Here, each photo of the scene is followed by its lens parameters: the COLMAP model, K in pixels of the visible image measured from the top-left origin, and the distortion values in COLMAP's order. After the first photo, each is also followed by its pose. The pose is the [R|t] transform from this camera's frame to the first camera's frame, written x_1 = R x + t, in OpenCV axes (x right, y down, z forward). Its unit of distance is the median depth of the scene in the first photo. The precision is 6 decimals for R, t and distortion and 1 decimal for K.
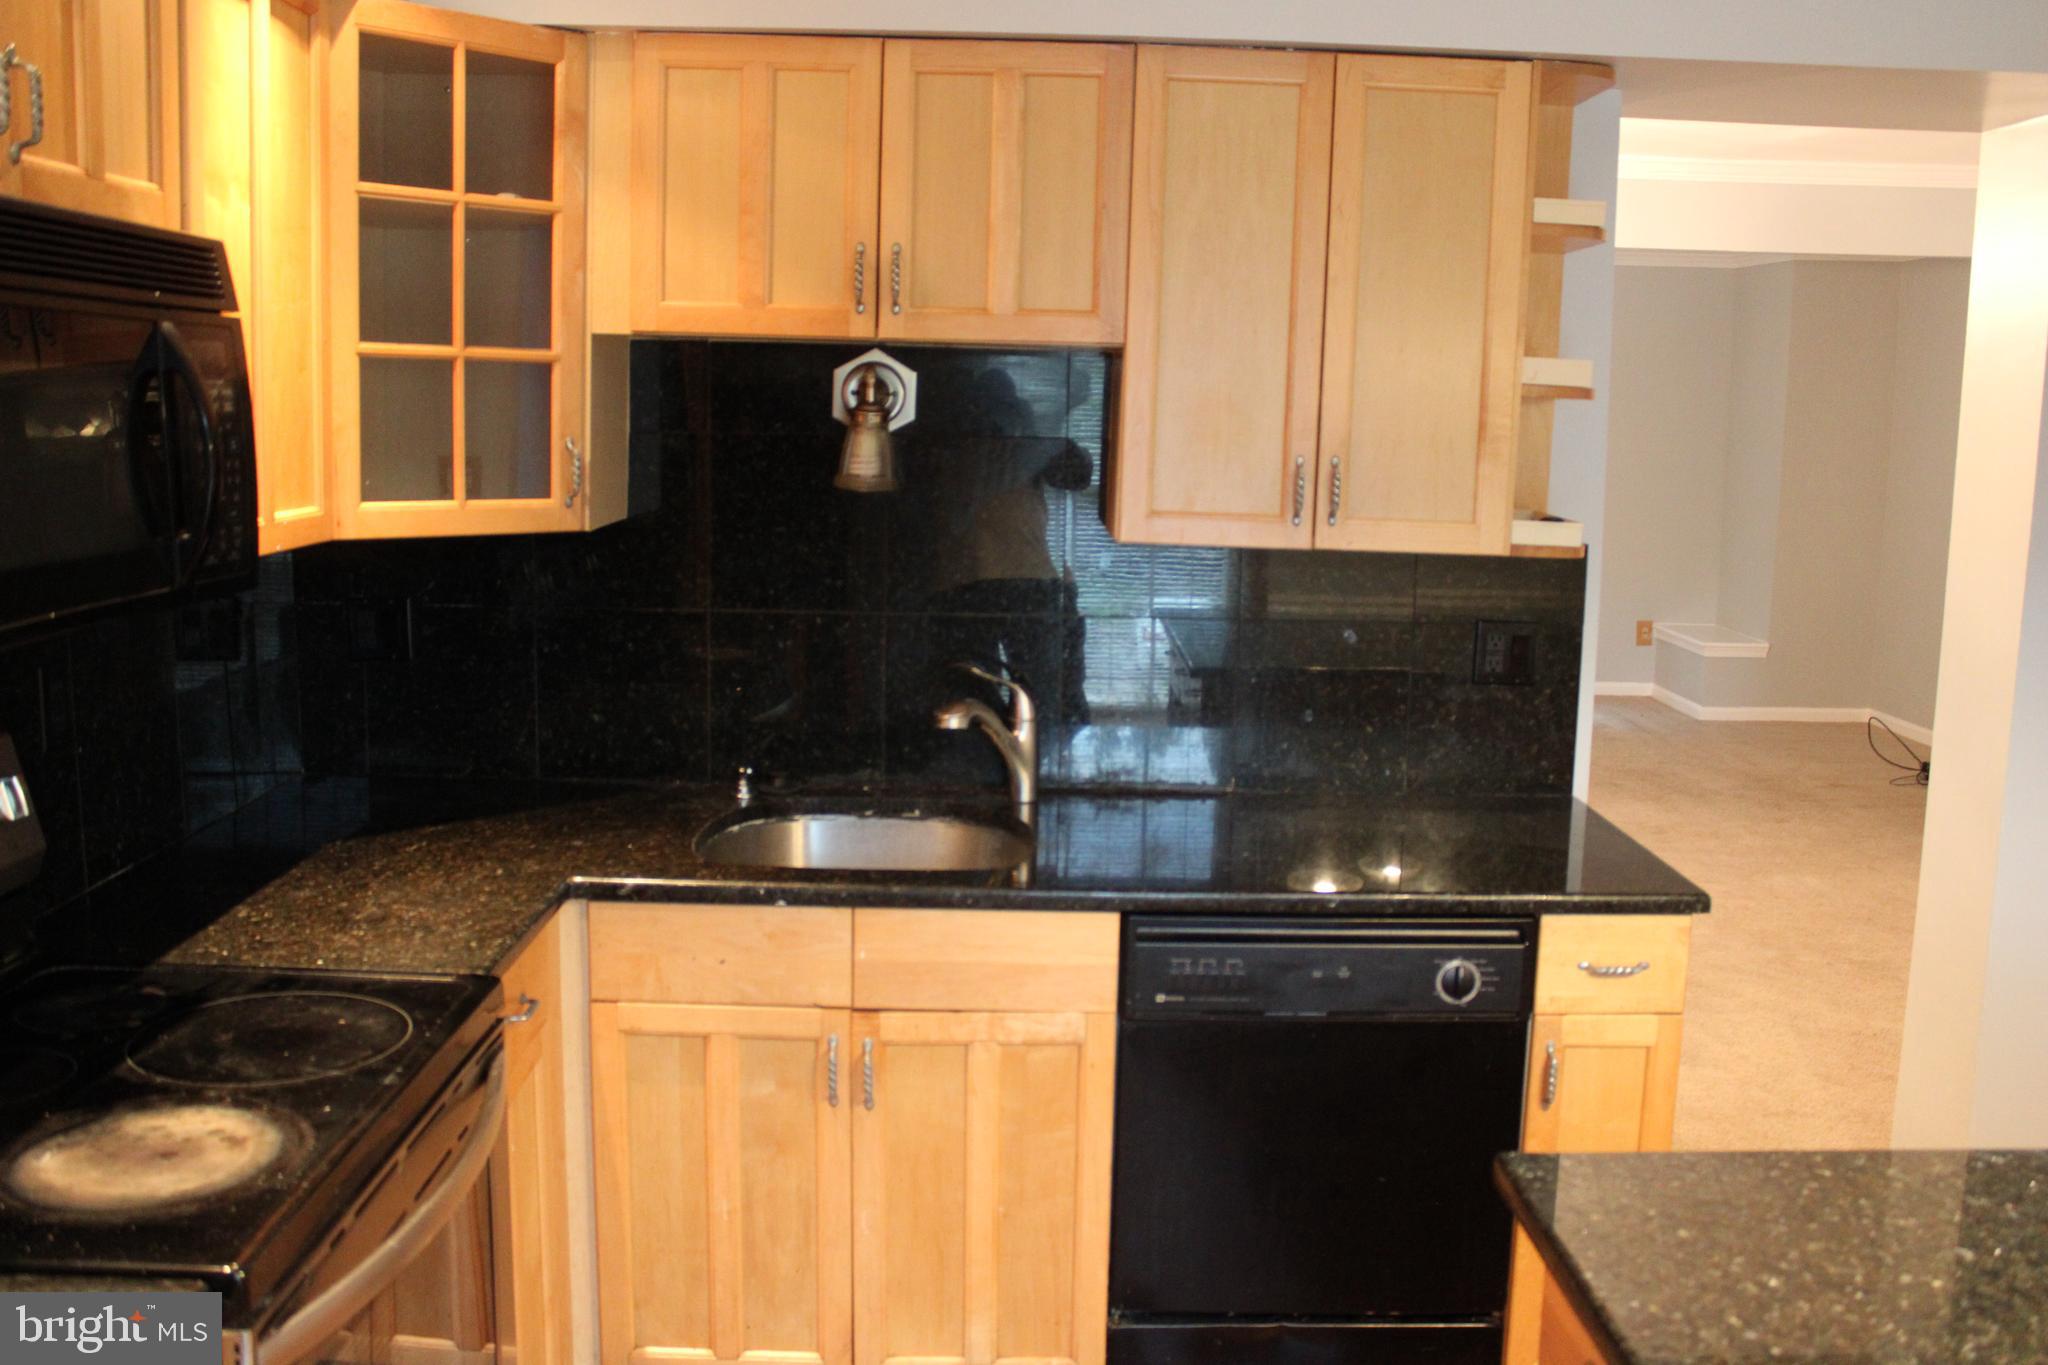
lens RADIAL K [[1796.2, 0, 1022.9], [0, 1796.2, 665.9], [0, 0, 1]] dist [-0.156896, 0.149850]
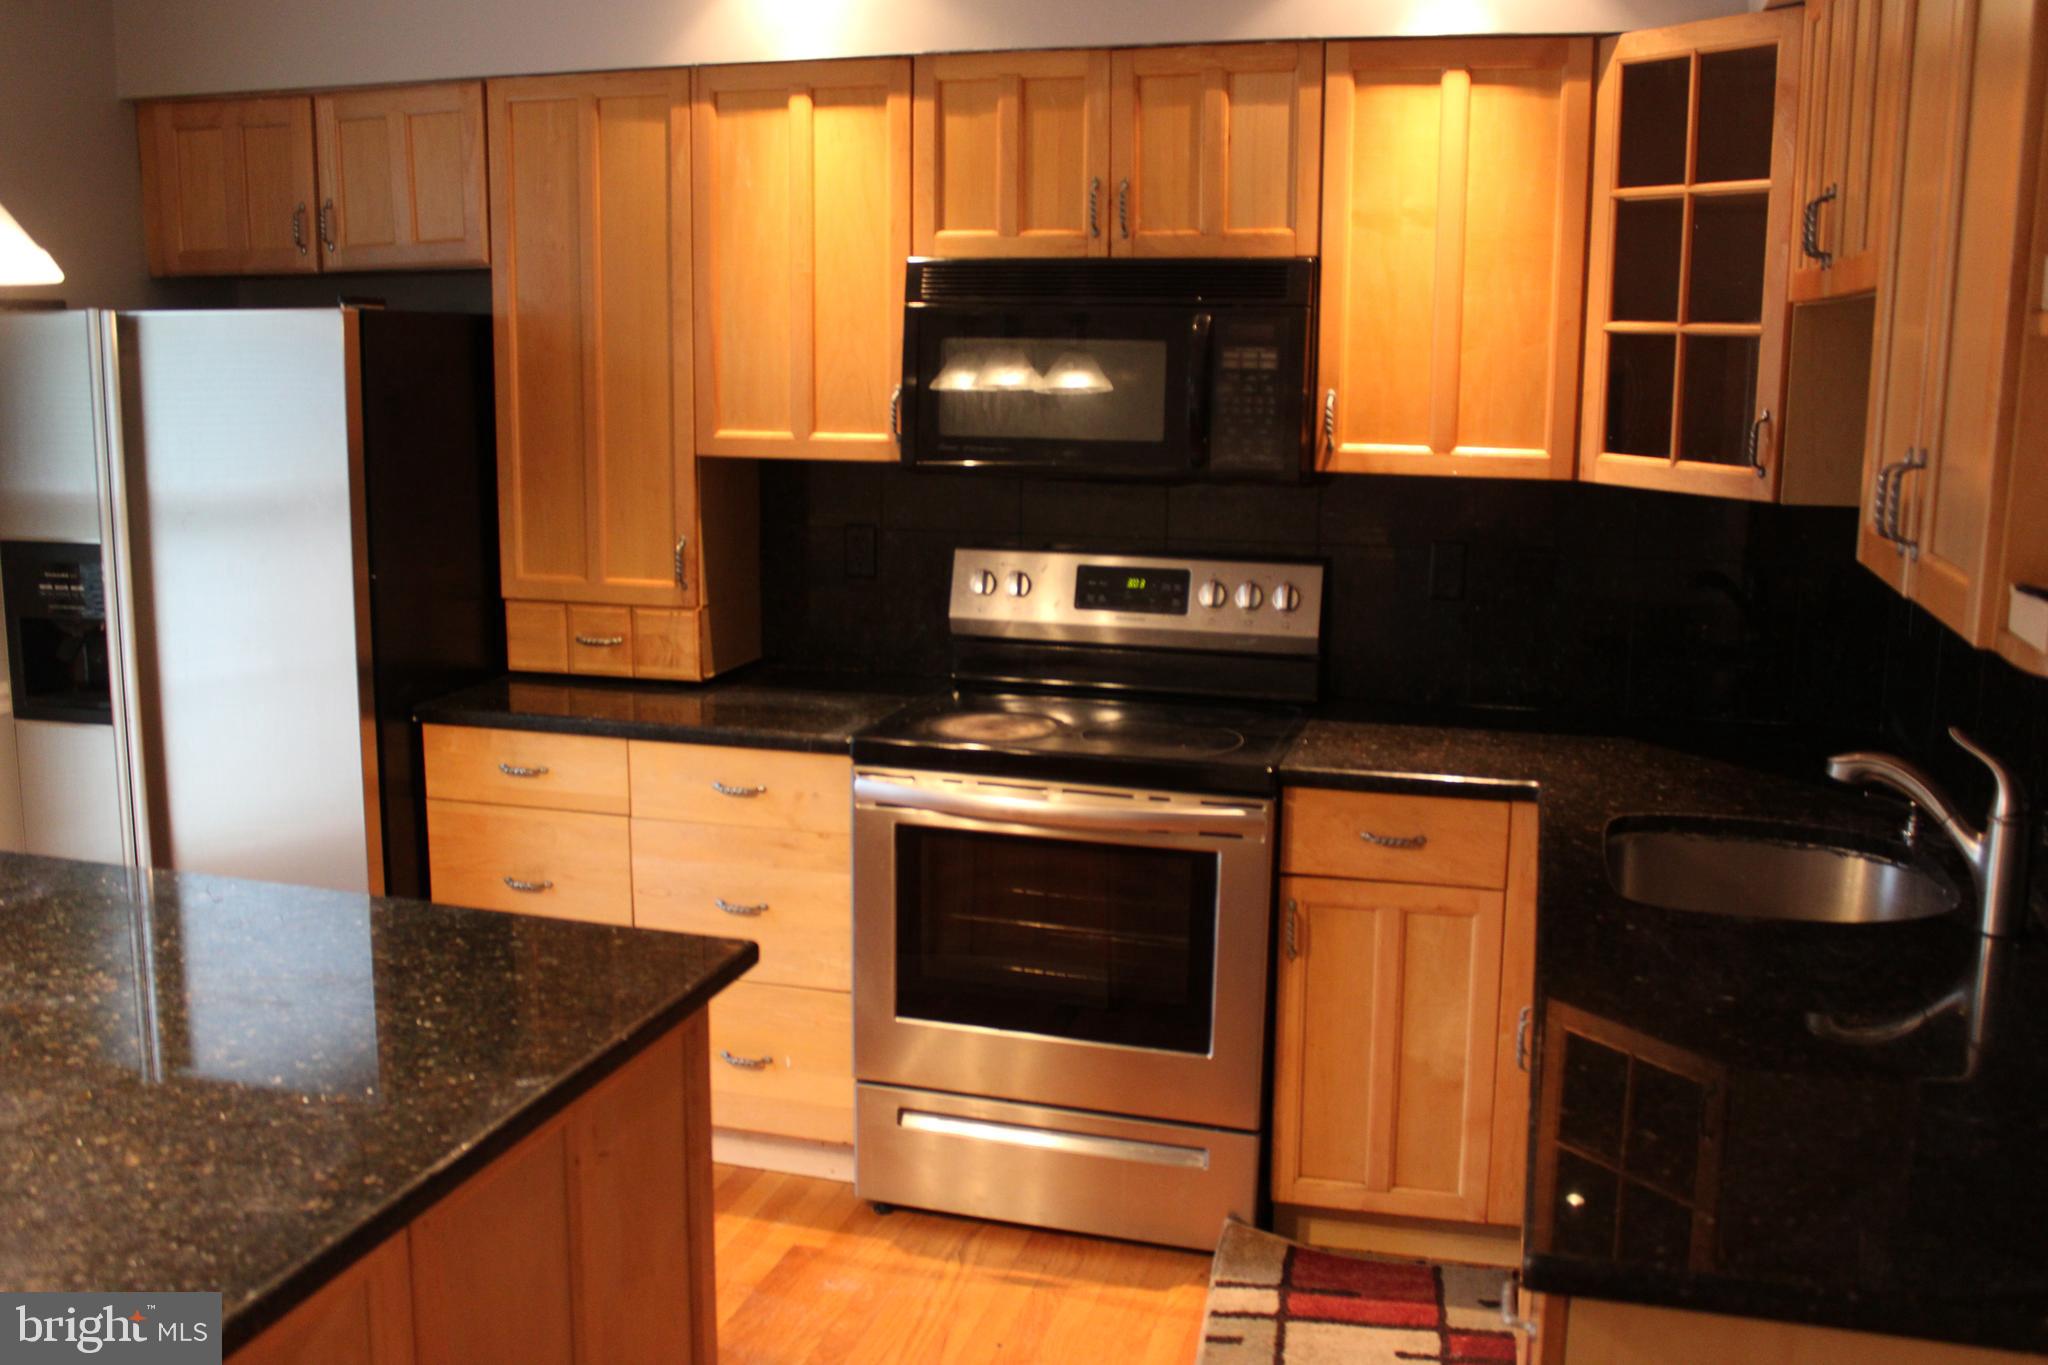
lens RADIAL K [[1813.5, 0, 1023.2], [0, 1813.5, 666.2], [0, 0, 1]] dist [-0.155080, 0.151260]
pose [[-0.288338, 0.139345, -0.947335, 0.899164], [-0.157240, 0.969033, 0.190396, -0.118294], [0.944530, 0.203858, -0.257499, 0.939864]]
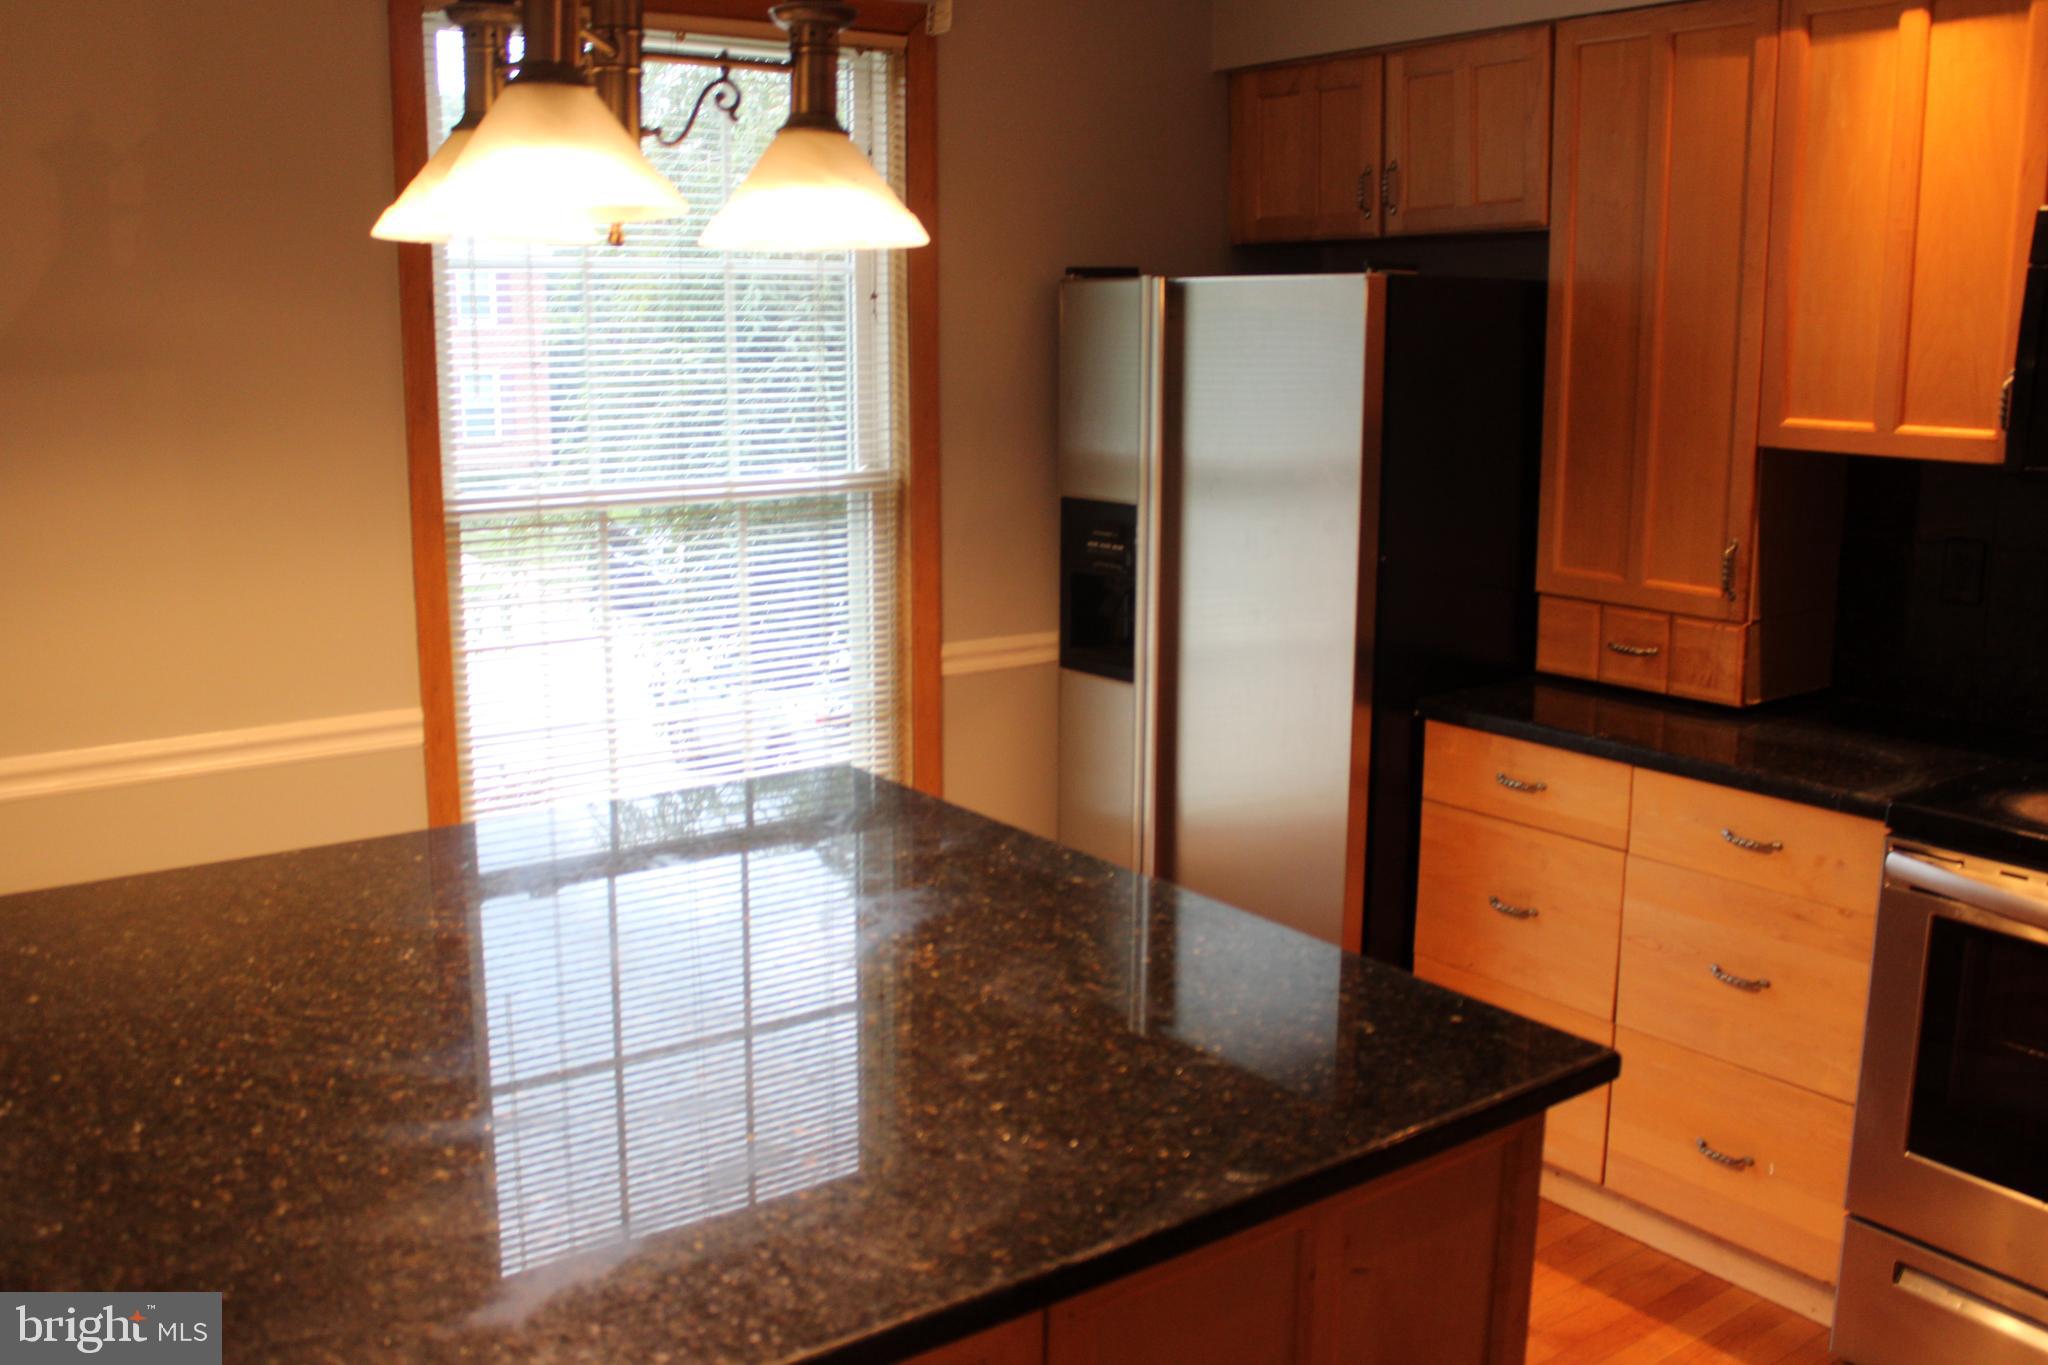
lens RADIAL K [[1813.5, 0, 1023.2], [0, 1813.5, 666.2], [0, 0, 1]] dist [-0.155080, 0.151260]
pose [[-0.814249, 0.088460, -0.573736, 0.715065], [-0.101873, 0.951210, 0.291240, -0.124931], [0.571507, 0.295590, -0.765510, 0.972948]]
